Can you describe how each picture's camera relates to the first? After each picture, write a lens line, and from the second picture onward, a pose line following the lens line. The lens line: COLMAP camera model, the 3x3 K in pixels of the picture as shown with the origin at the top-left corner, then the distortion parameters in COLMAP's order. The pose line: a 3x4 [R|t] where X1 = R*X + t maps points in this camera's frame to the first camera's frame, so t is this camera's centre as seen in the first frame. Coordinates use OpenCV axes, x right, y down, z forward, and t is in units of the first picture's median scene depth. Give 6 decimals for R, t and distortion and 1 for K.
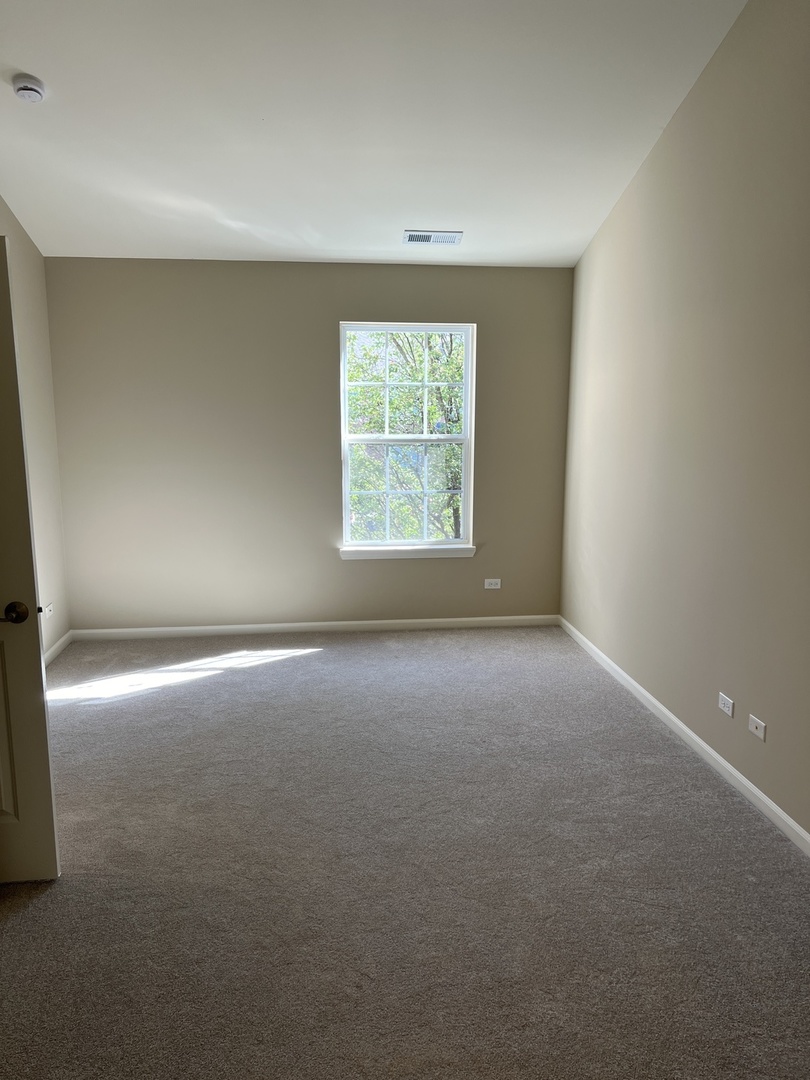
lens RADIAL K [[816.1, 0, 404.1], [0, 816.1, 547.6], [0, 0, 1]] dist [0.070396, -0.078432]
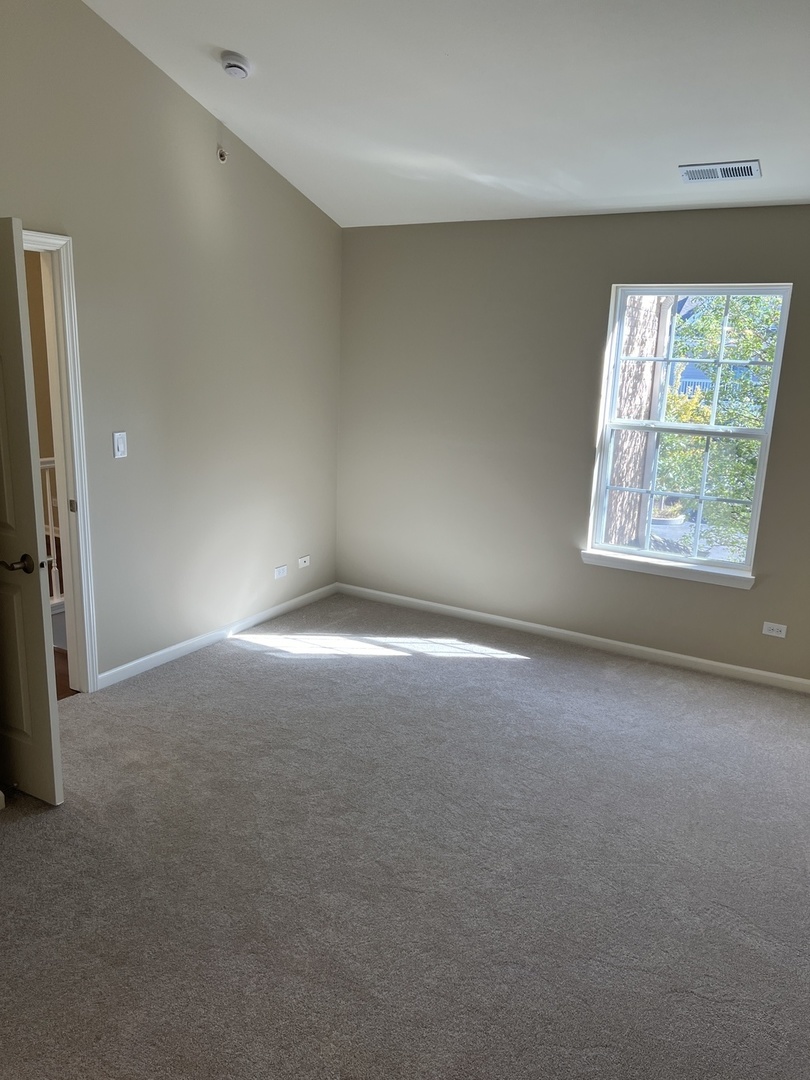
lens RADIAL K [[816.1, 0, 404.1], [0, 816.1, 547.6], [0, 0, 1]] dist [0.070396, -0.078432]
pose [[0.803098, 0.168654, -0.571480, 0.289712], [-0.140992, 0.985657, 0.092748, -0.060089], [0.578925, 0.006088, 0.815358, 0.198407]]
